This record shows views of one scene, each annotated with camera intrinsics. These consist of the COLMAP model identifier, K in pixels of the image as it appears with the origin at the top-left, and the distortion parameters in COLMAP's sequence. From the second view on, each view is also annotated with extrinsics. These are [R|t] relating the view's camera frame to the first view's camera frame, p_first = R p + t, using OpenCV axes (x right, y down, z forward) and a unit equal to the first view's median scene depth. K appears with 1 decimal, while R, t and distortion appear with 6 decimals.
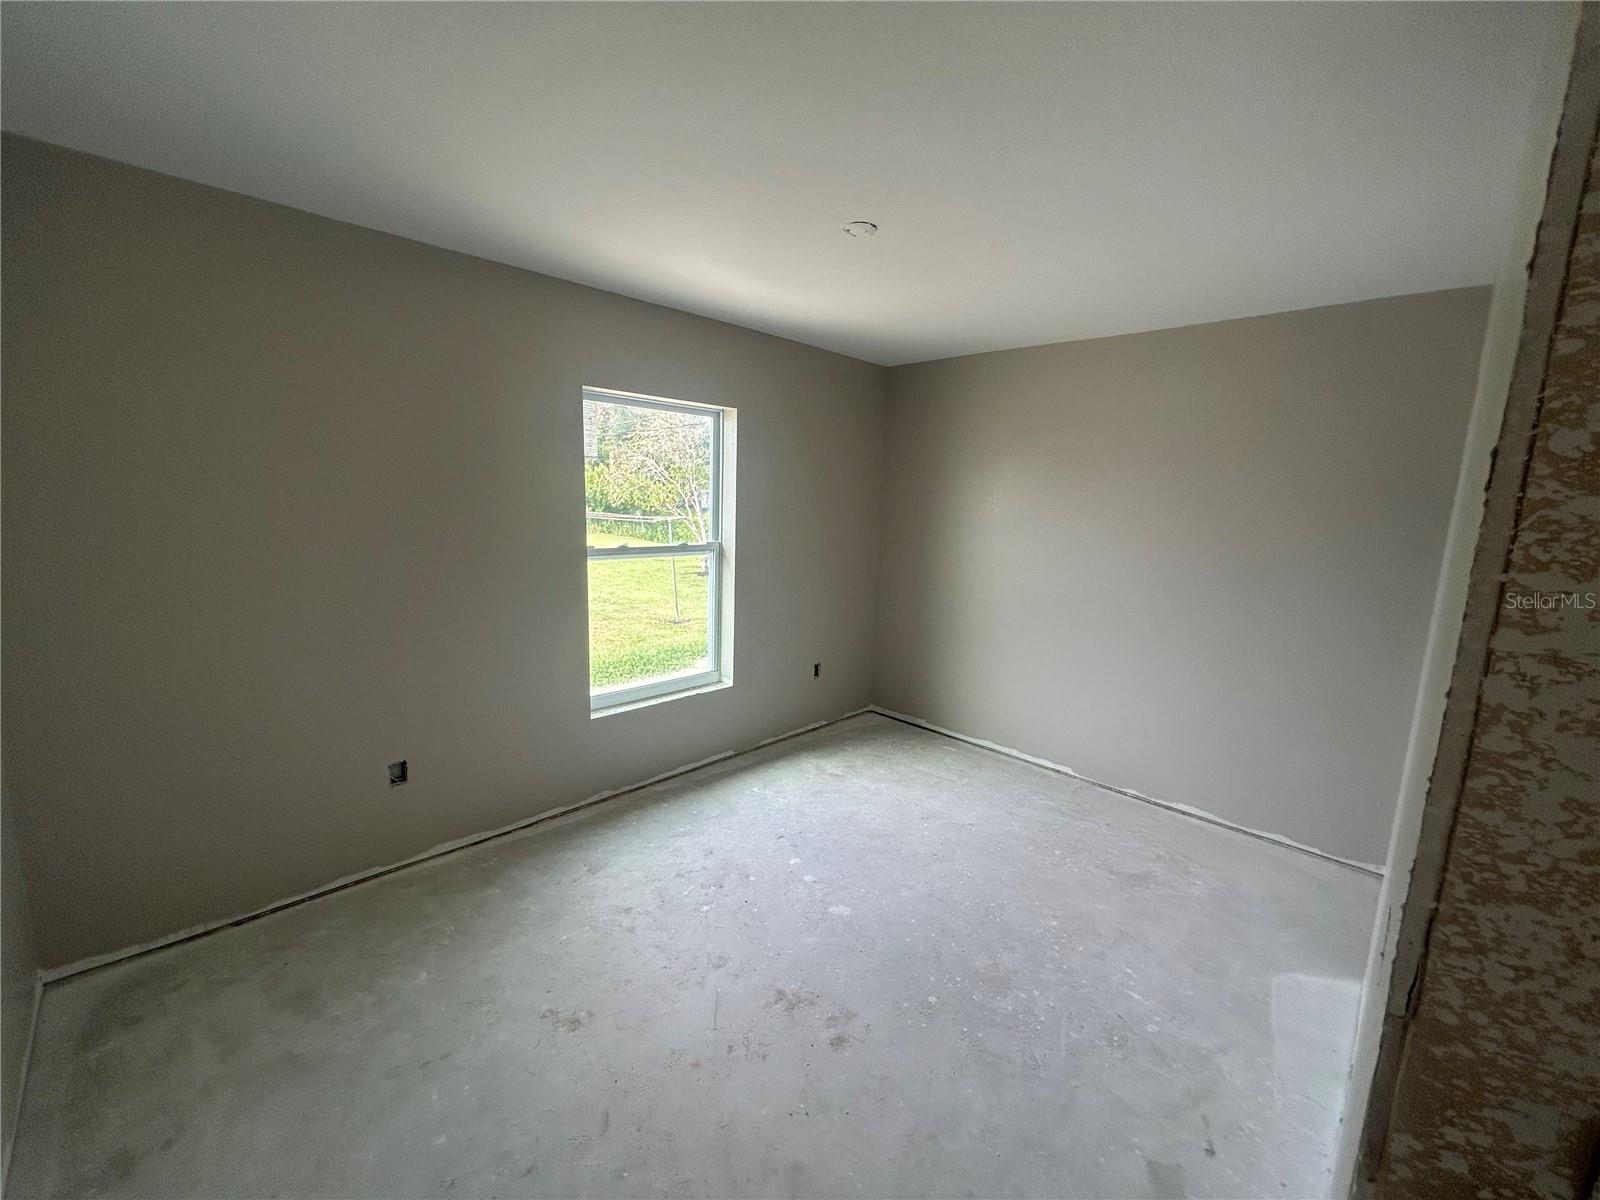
lens RADIAL K [[649.8, 0, 797.3], [0, 649.8, 597.0], [0, 0, 1]] dist [0.001236, 0.000049]
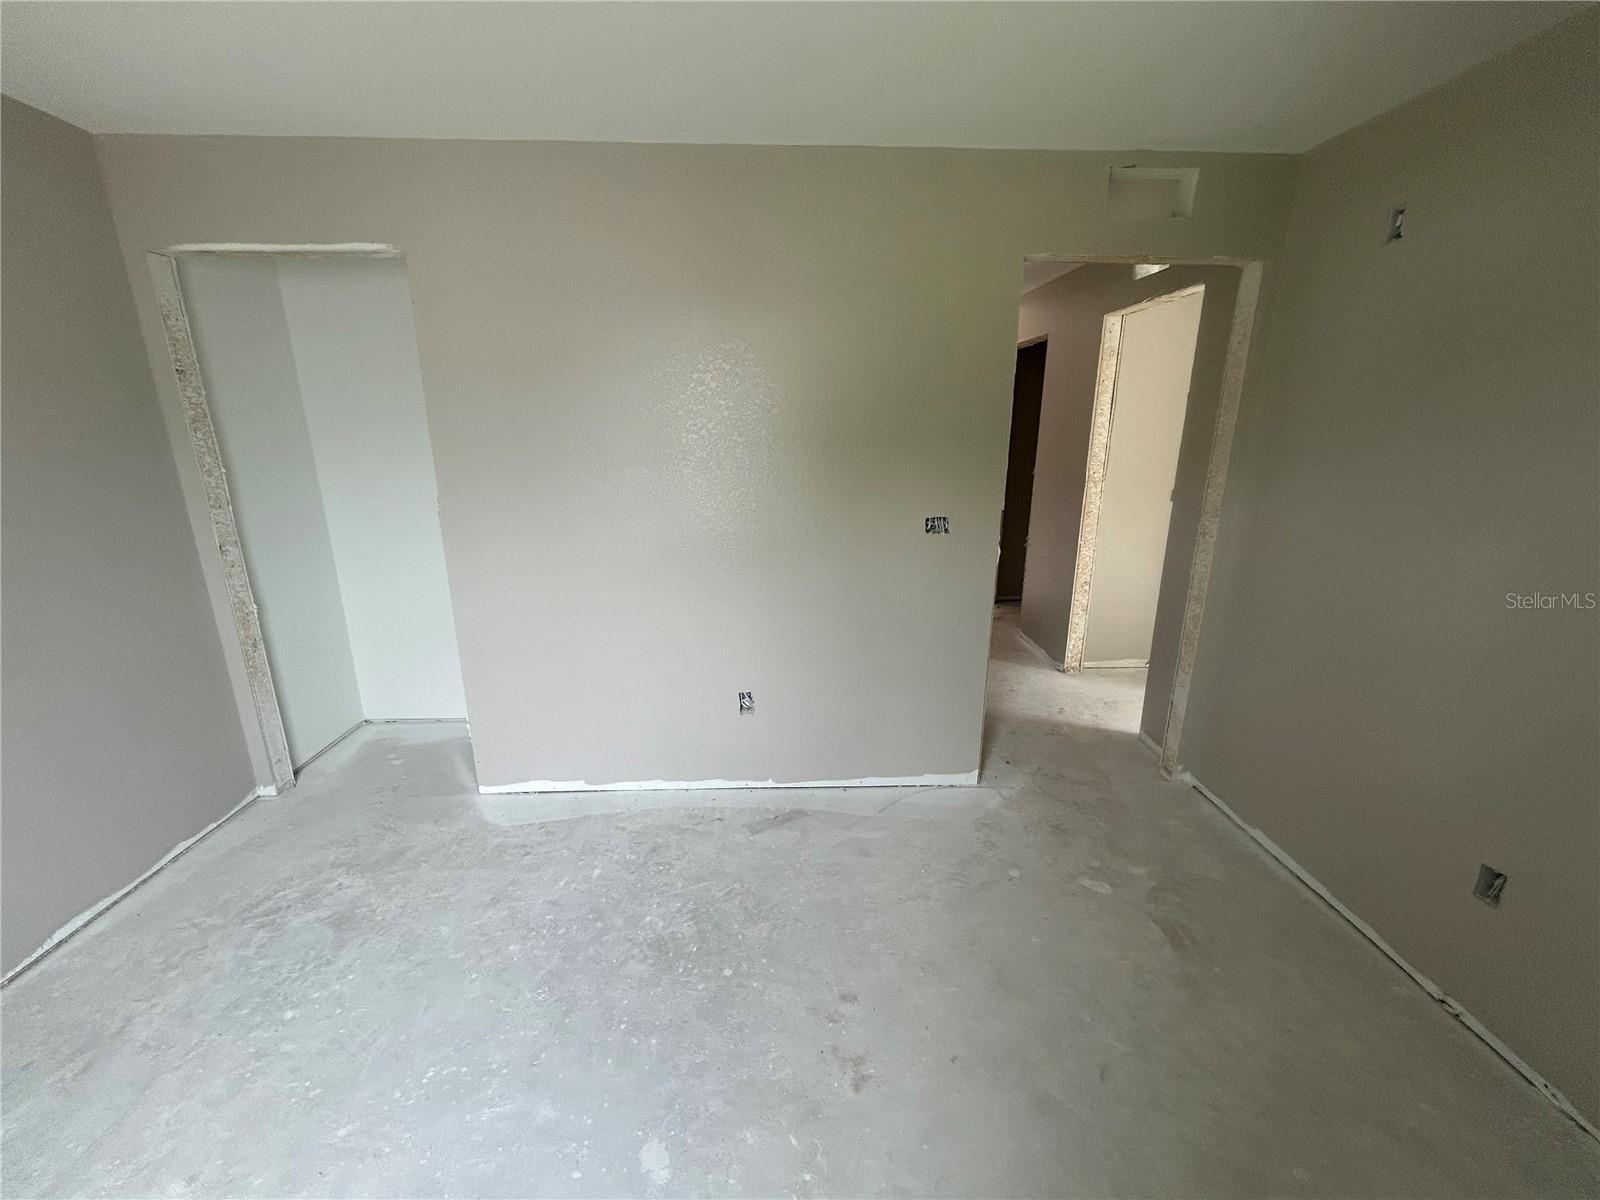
lens RADIAL K [[649.8, 0, 797.3], [0, 649.8, 597.0], [0, 0, 1]] dist [0.001236, 0.000049]
pose [[-0.725890, -0.215272, 0.653254, -0.354060], [0.083889, 0.914959, 0.394731, -0.222311], [-0.682676, 0.341332, -0.646101, 1.363490]]
